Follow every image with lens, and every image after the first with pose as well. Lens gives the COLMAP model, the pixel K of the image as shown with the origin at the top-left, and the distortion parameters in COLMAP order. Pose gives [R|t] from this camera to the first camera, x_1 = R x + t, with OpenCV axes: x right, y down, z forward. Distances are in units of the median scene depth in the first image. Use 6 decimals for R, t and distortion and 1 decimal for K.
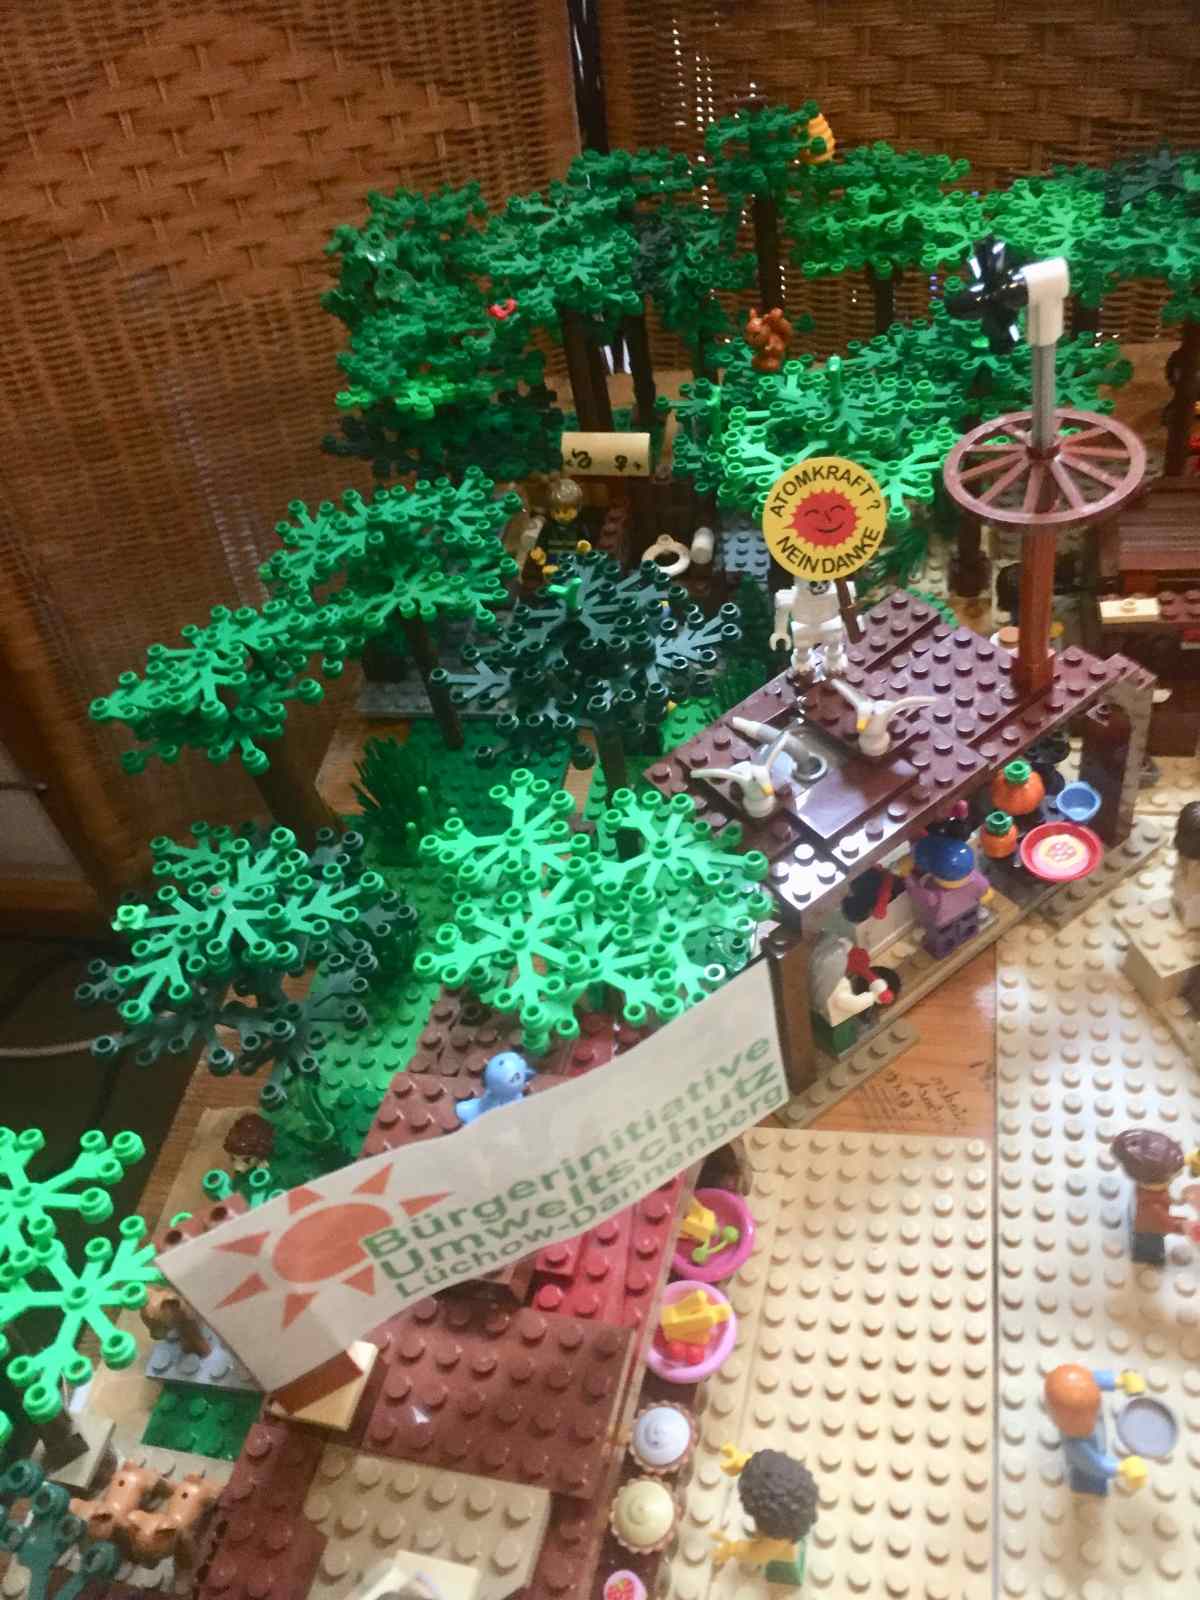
lens RADIAL K [[1402.1, 0, 609.2], [0, 1402.1, 793.0], [0, 0, 1]] dist [0.073725, -0.129611]
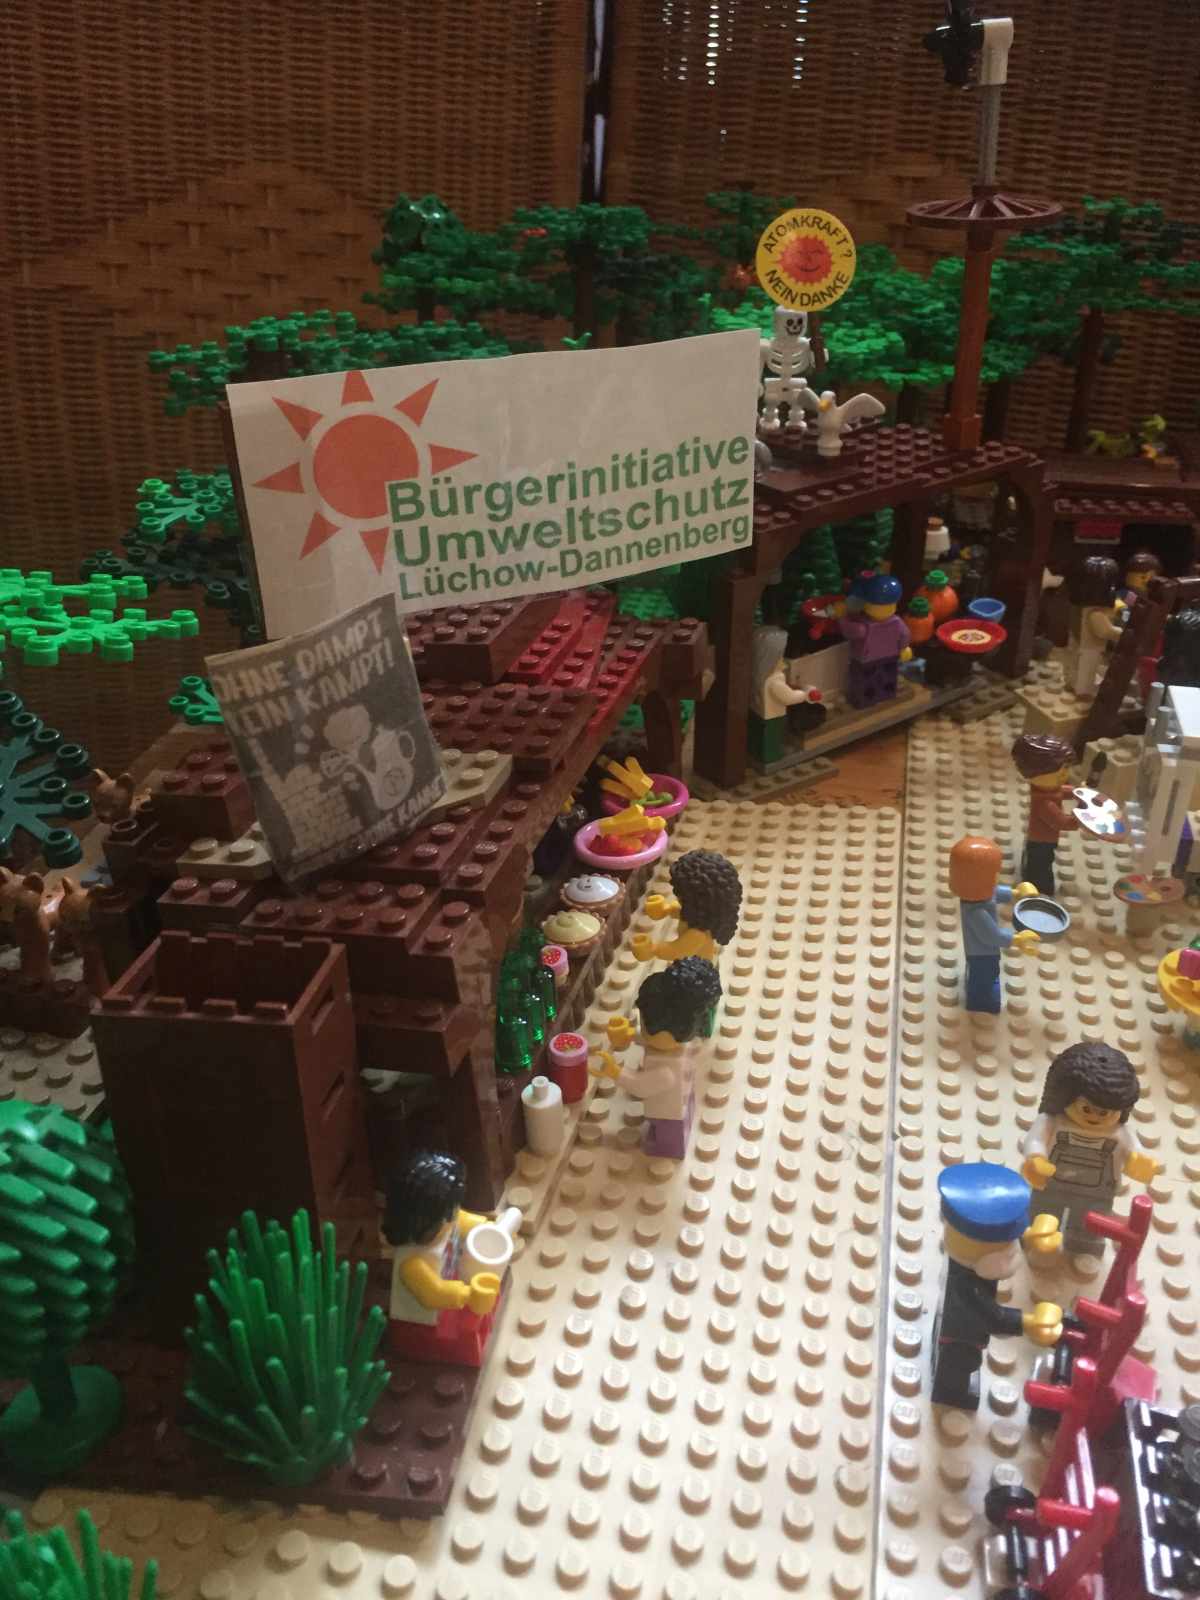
lens RADIAL K [[1402.1, 0, 609.2], [0, 1402.1, 793.0], [0, 0, 1]] dist [0.073725, -0.129611]
pose [[0.987099, 0.147381, 0.062573, -0.024629], [-0.122281, 0.946194, -0.299606, 0.629646], [-0.103362, 0.288089, 0.952009, -0.019459]]
